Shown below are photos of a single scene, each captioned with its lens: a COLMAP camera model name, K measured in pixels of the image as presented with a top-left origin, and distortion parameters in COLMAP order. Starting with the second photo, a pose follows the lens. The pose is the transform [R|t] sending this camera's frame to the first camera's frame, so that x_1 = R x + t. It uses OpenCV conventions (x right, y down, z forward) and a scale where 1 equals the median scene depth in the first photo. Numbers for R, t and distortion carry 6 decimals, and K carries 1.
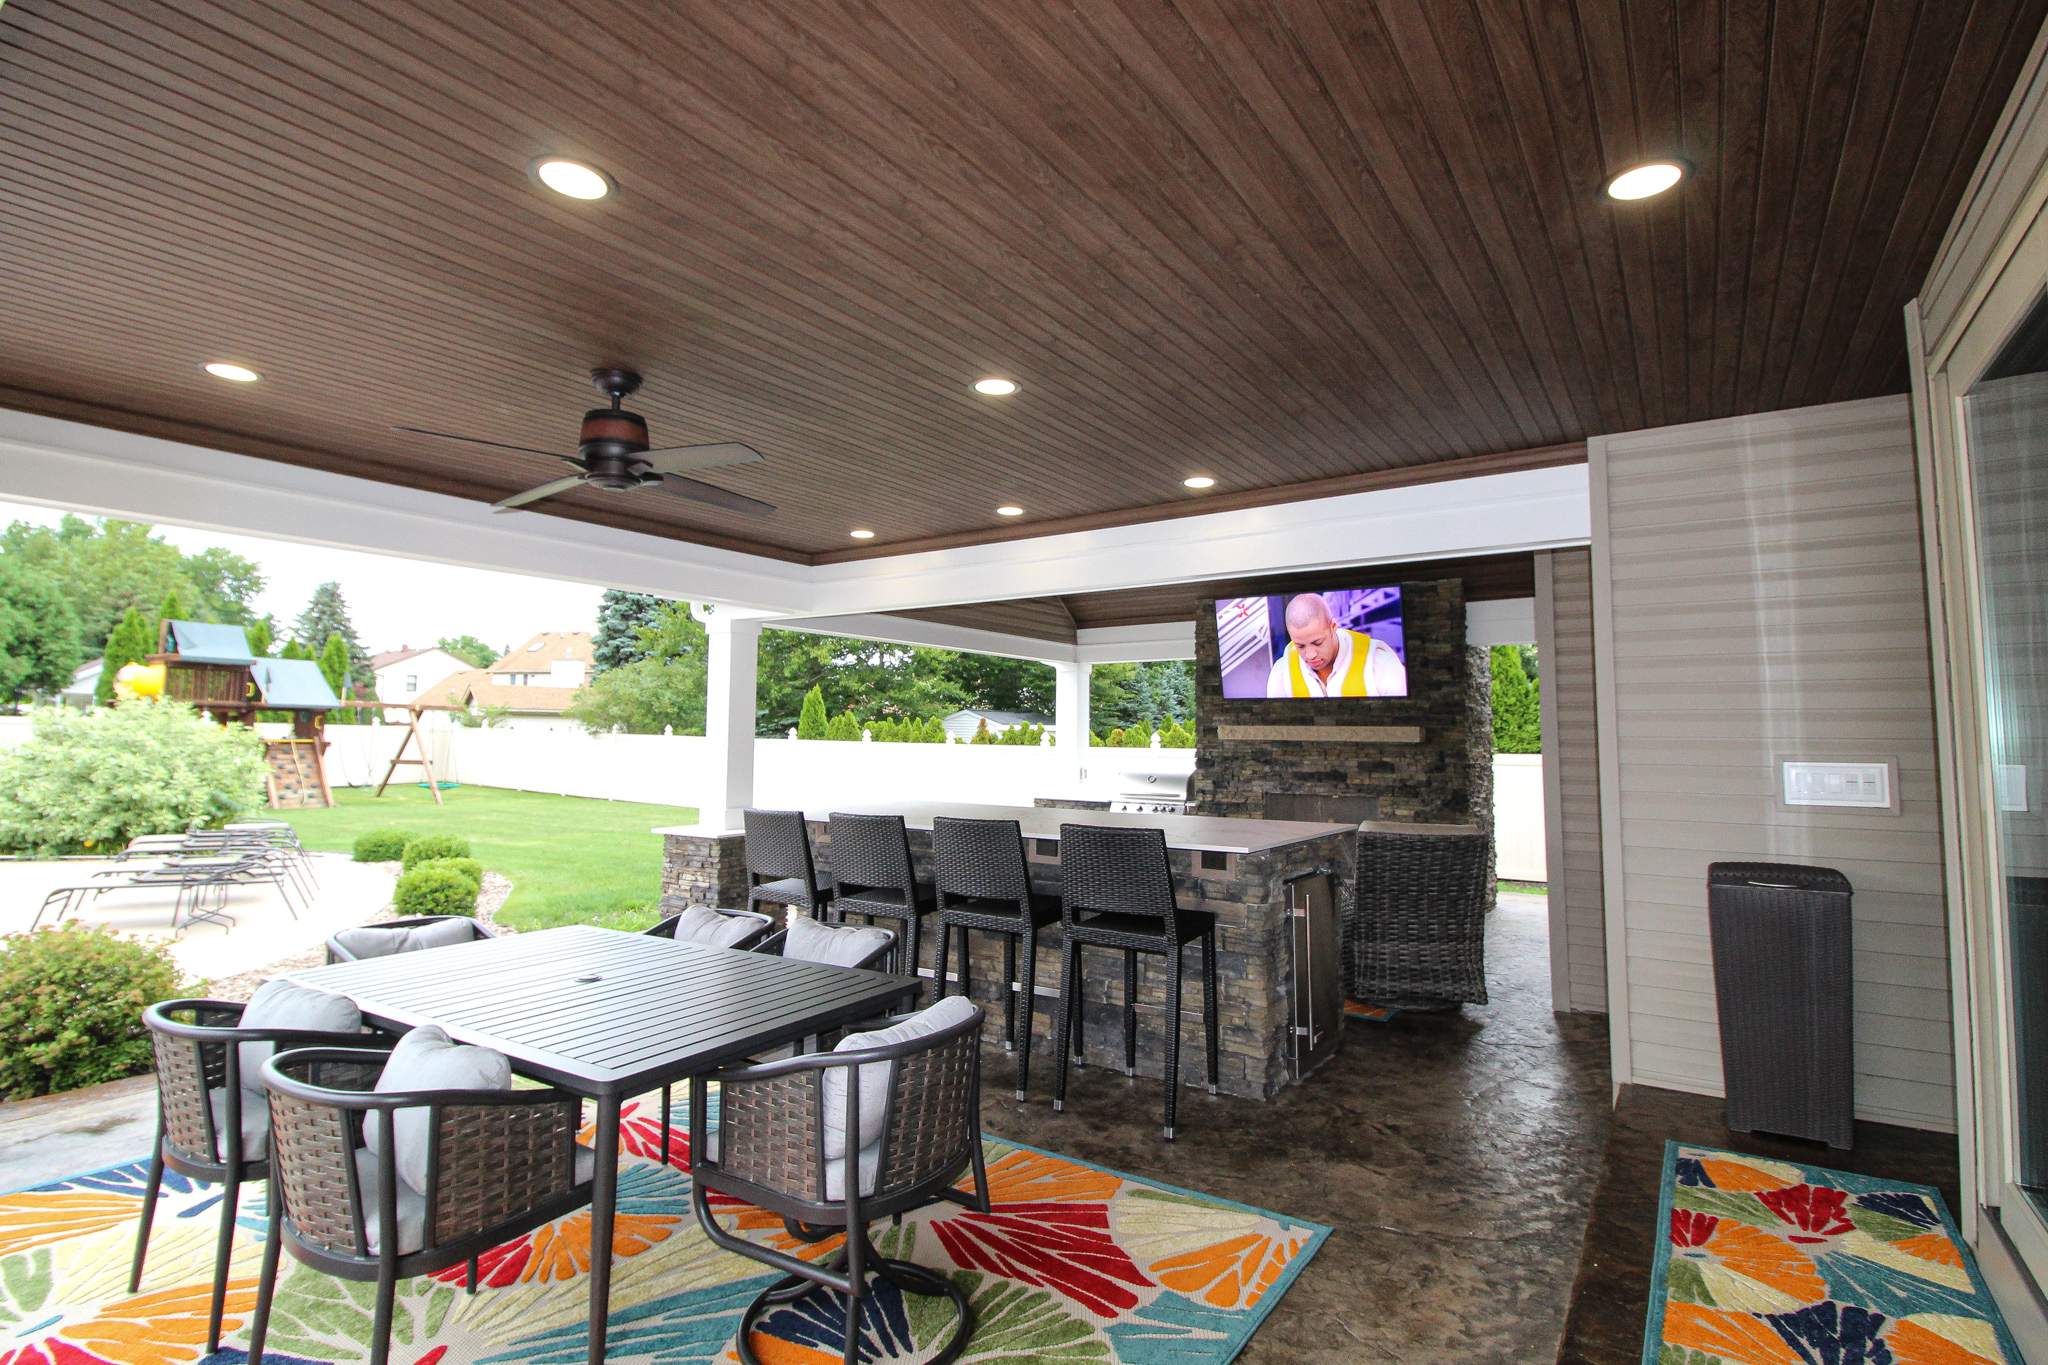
lens RADIAL K [[975.1, 0, 1033.2], [0, 975.1, 653.1], [0, 0, 1]] dist [0.002486, -0.014124]
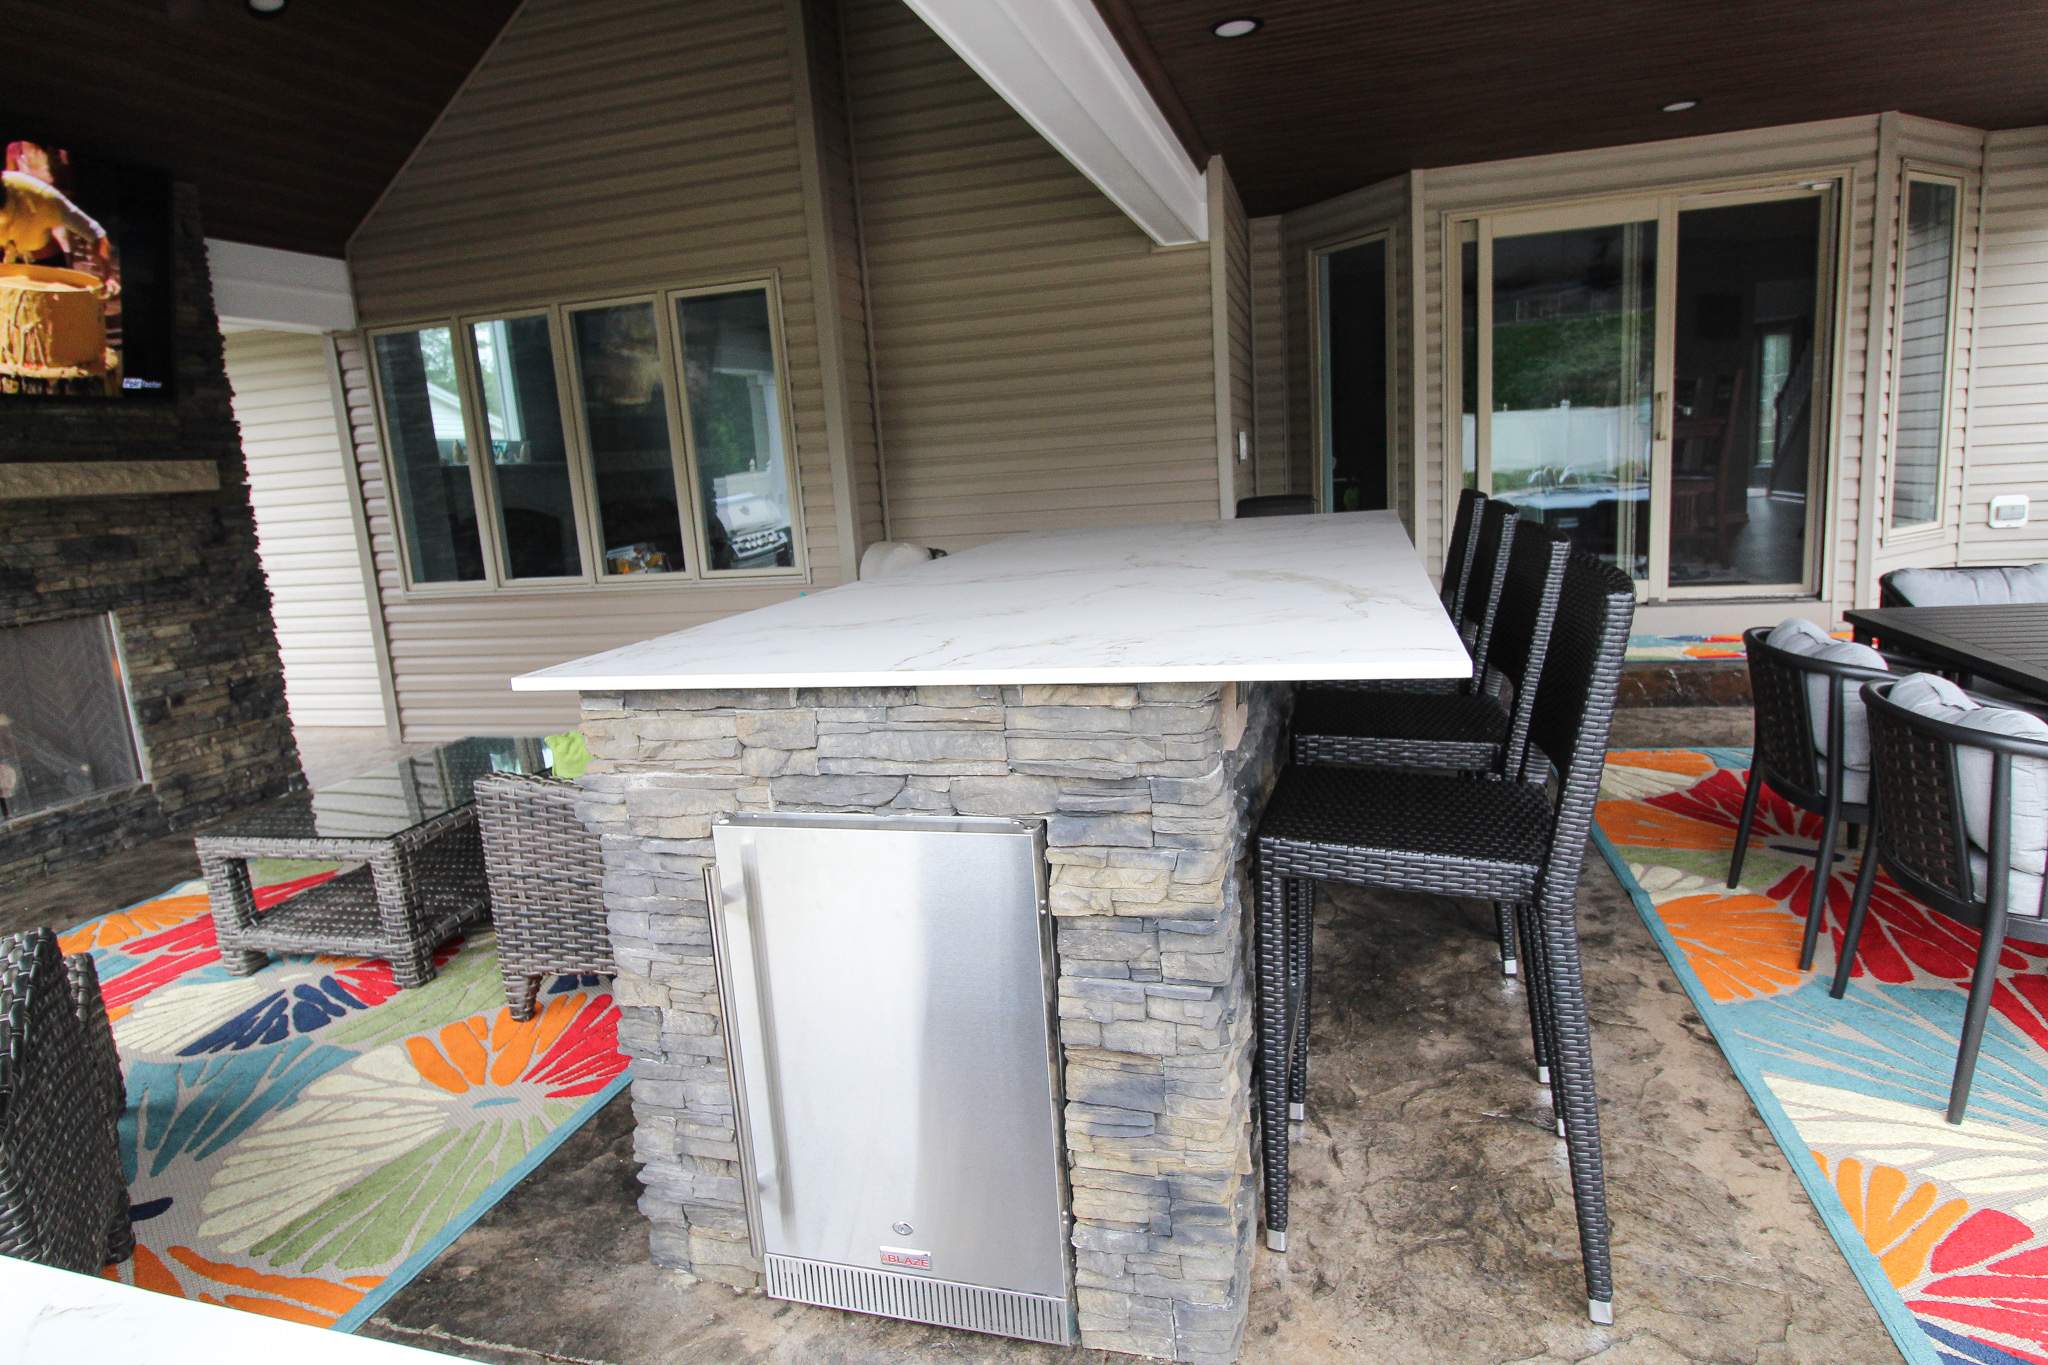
lens RADIAL K [[1110.8, 0, 1027.5], [0, 1110.8, 654.6], [0, 0, 1]] dist [0.002762, -0.010757]
pose [[-0.319726, -0.146285, 0.936150, -0.309837], [-0.014774, 0.988660, 0.149445, 0.079444], [-0.947395, 0.033950, -0.318261, 0.737907]]
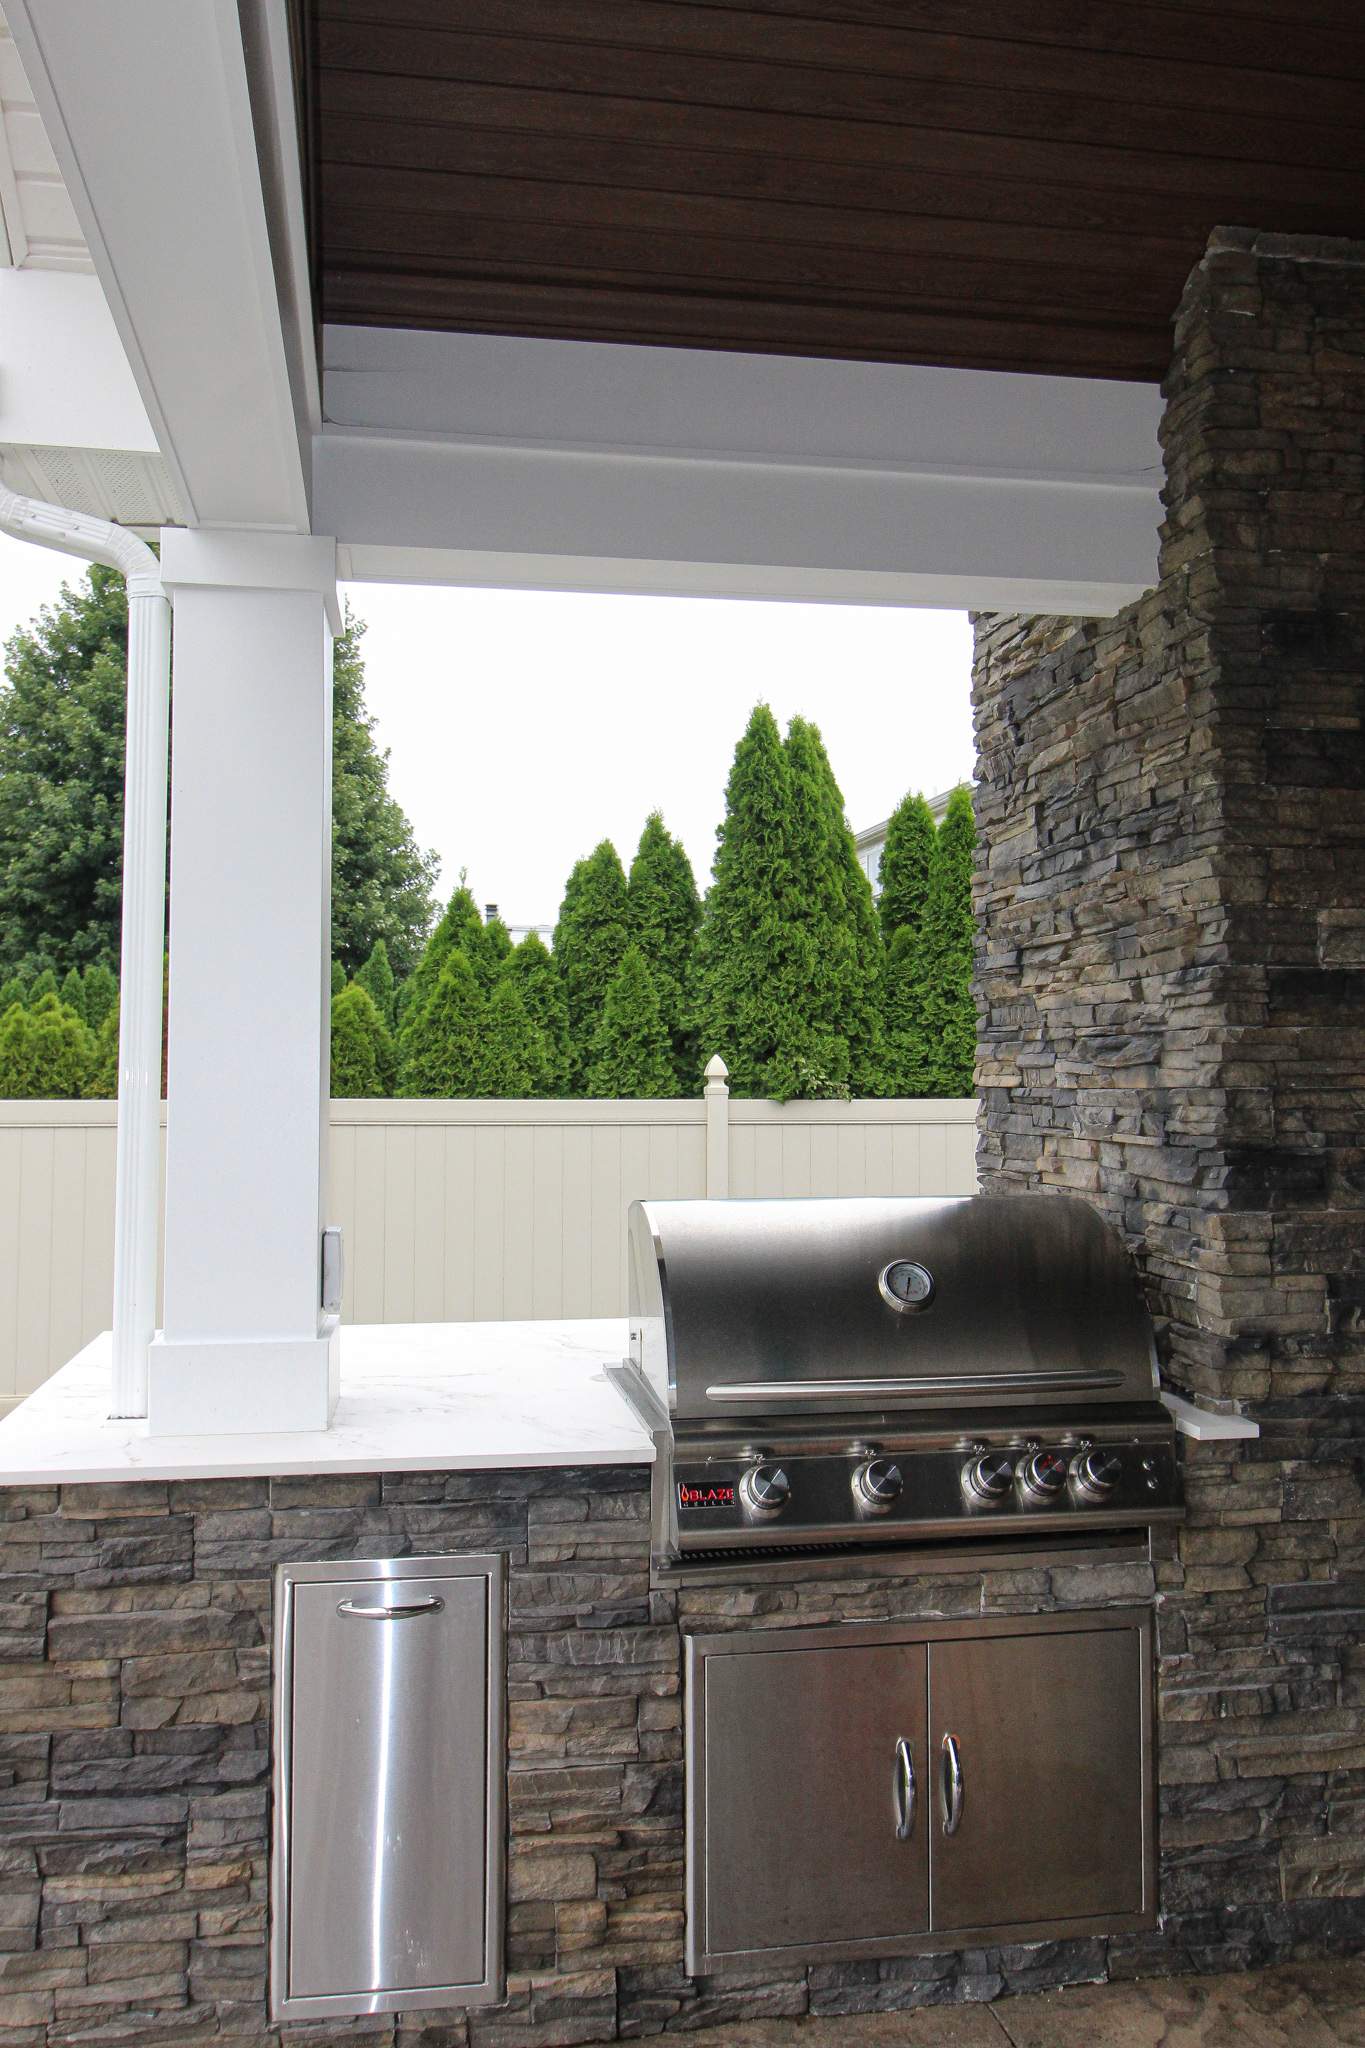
lens RADIAL K [[1603.2, 0, 654.8], [0, 1603.2, 1013.3], [0, 0, 1]] dist [0.011257, -0.009289]
pose [[0.719059, 0.020349, 0.694651, -0.109054], [-0.052994, 0.998266, 0.025613, 0.091297], [-0.692926, -0.055230, 0.718891, 0.963428]]
